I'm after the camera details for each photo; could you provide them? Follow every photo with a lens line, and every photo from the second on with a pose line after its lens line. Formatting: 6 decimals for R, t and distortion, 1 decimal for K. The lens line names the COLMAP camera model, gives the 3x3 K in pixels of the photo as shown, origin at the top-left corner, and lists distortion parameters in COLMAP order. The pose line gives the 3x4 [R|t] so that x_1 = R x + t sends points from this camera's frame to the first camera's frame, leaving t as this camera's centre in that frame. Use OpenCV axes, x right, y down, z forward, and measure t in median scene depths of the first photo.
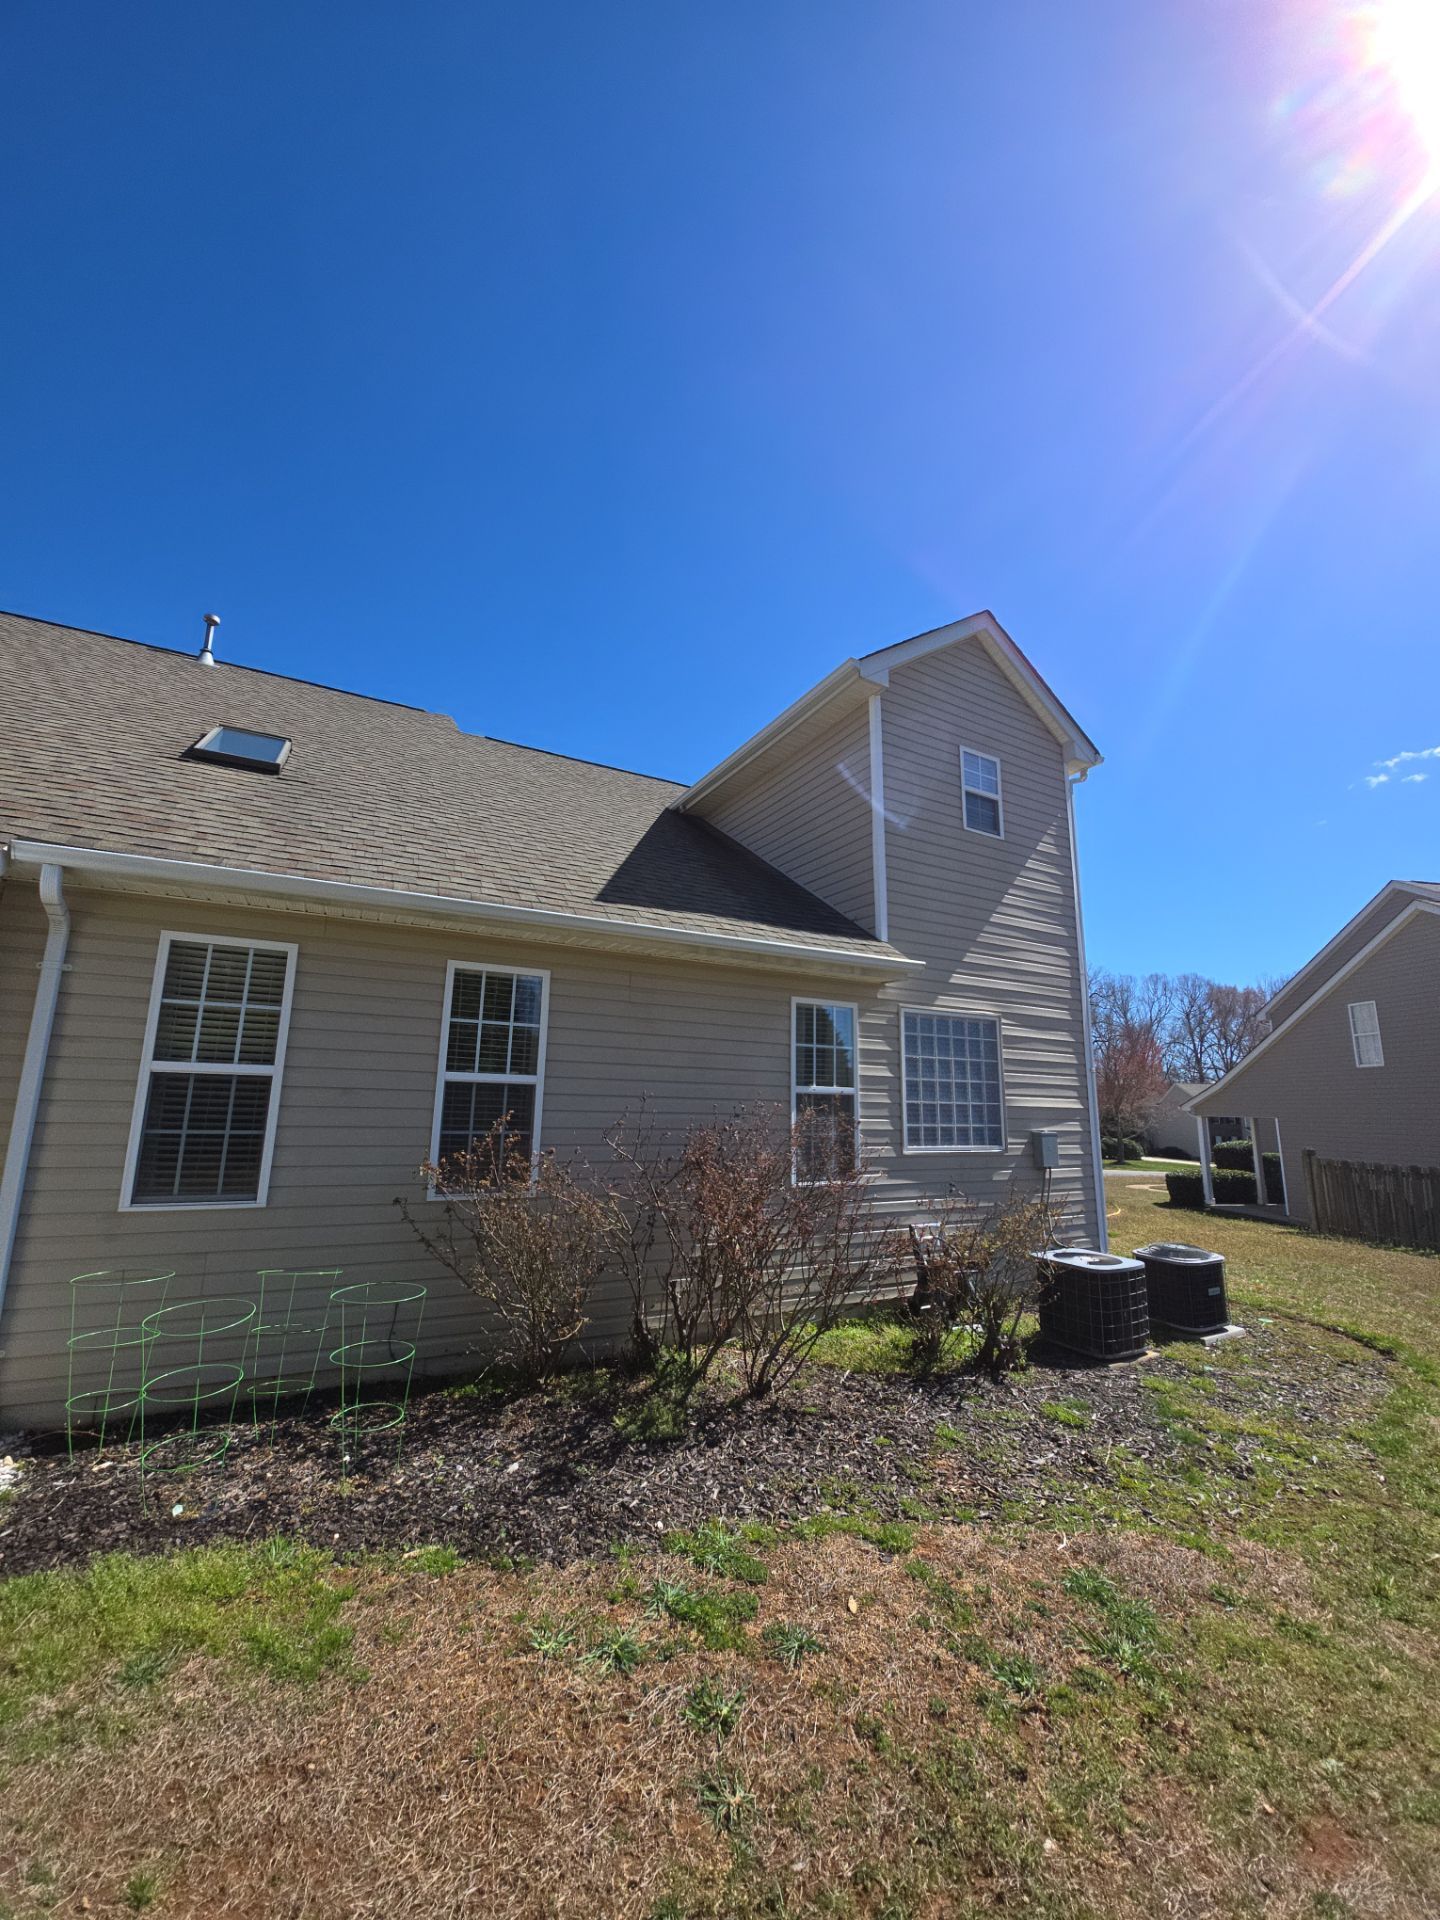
lens RADIAL K [[750.5, 0, 710.6], [0, 750.5, 955.1], [0, 0, 1]] dist [0.013412, 0.000085]
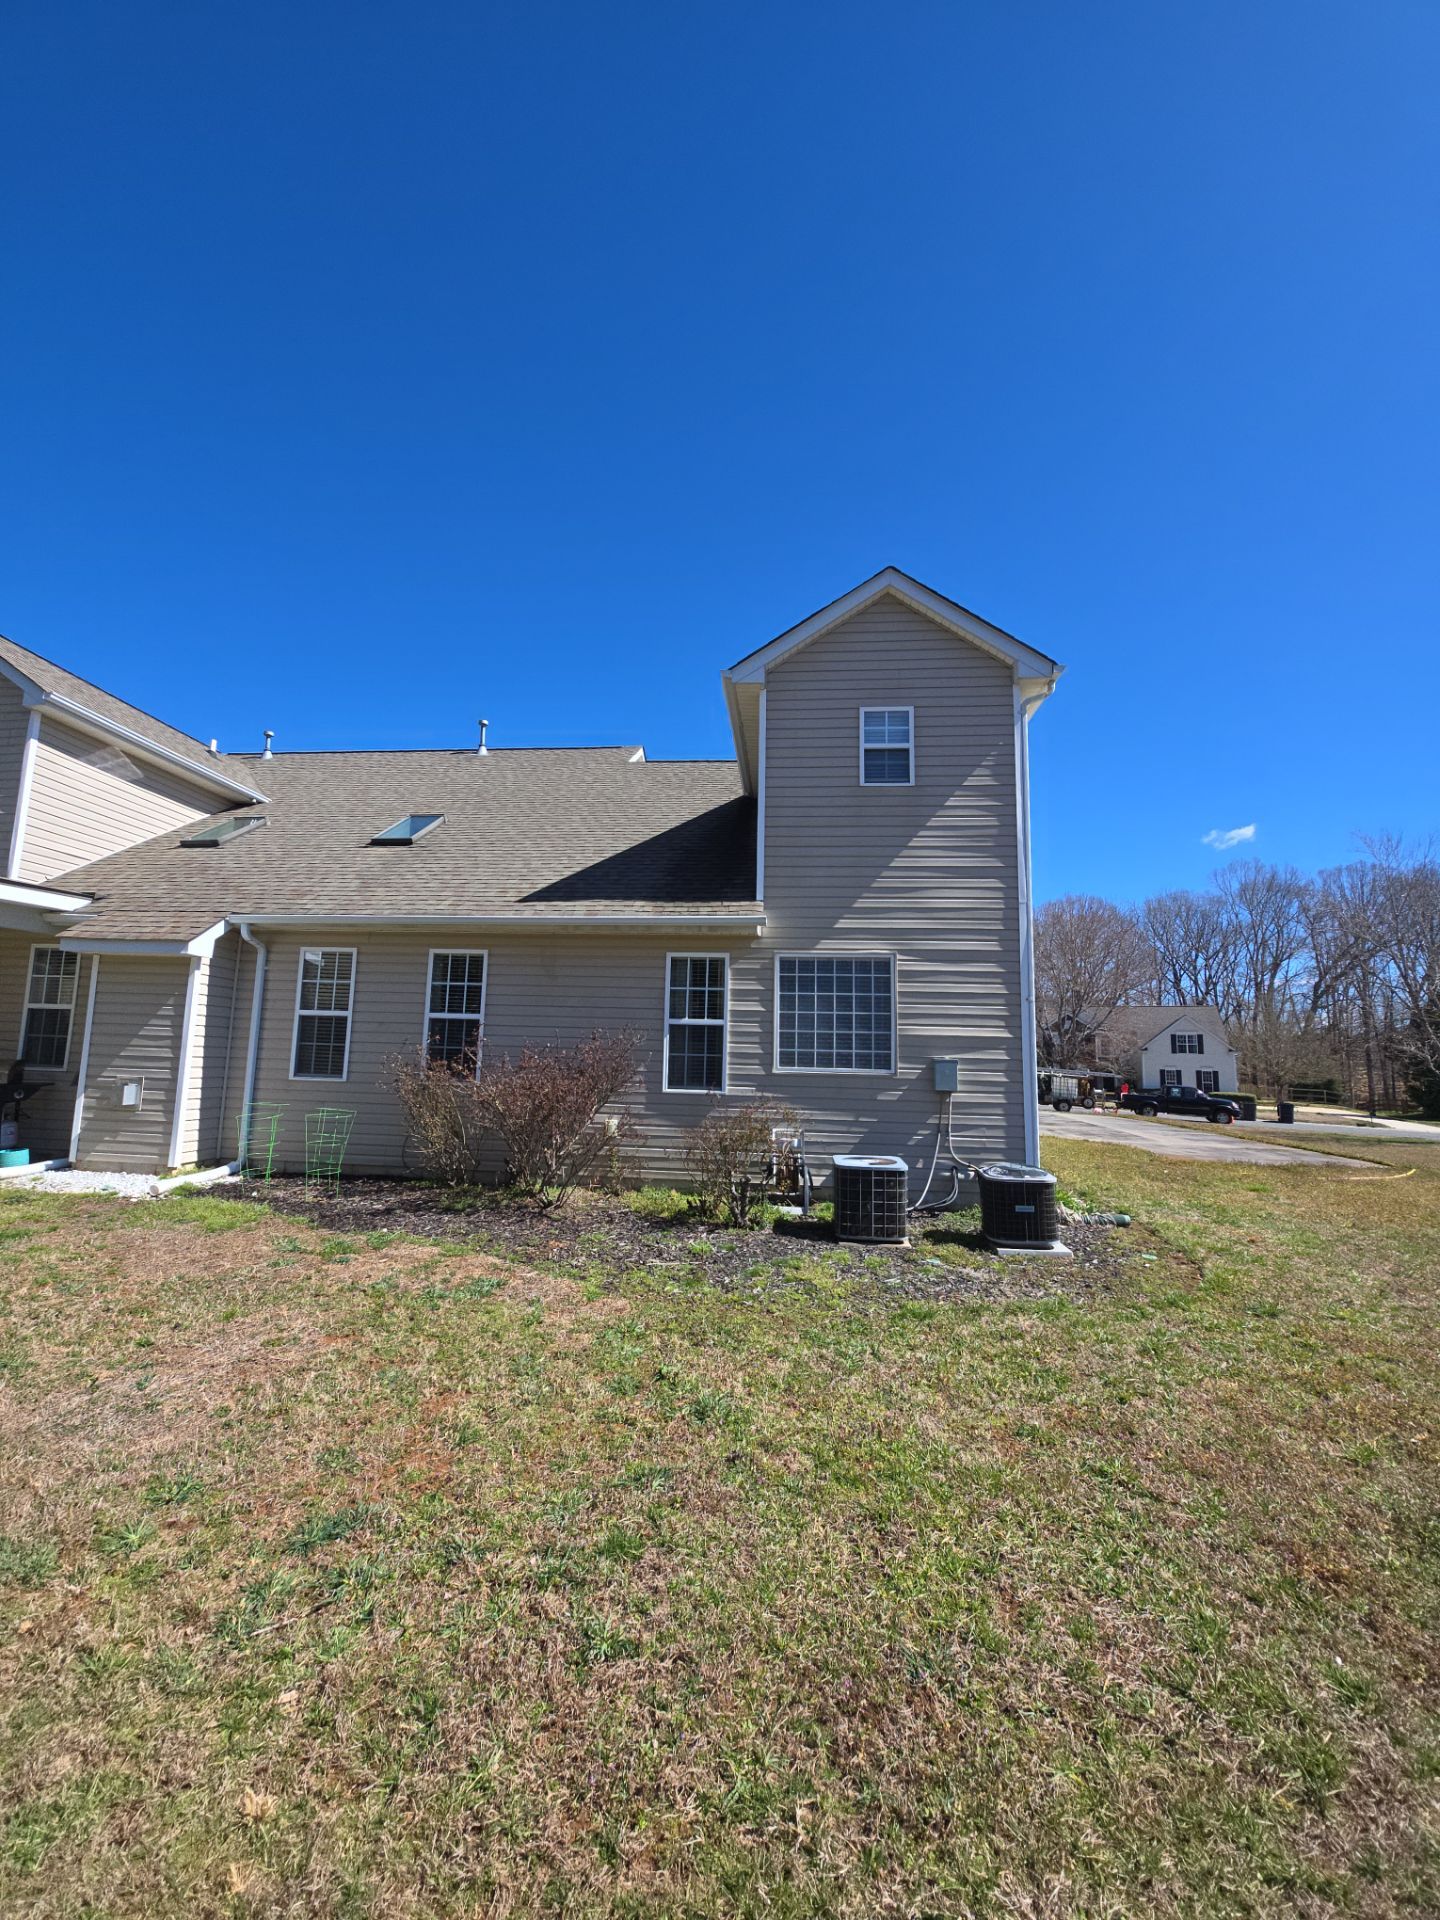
lens RADIAL K [[753.4, 0, 718.2], [0, 753.4, 958.8], [0, 0, 1]] dist [0.000486, -0.010485]
pose [[0.829345, -0.064629, -0.554986, 0.851041], [0.102001, 0.994109, 0.036660, 0.024988], [0.549347, -0.087013, 0.831052, -0.052408]]
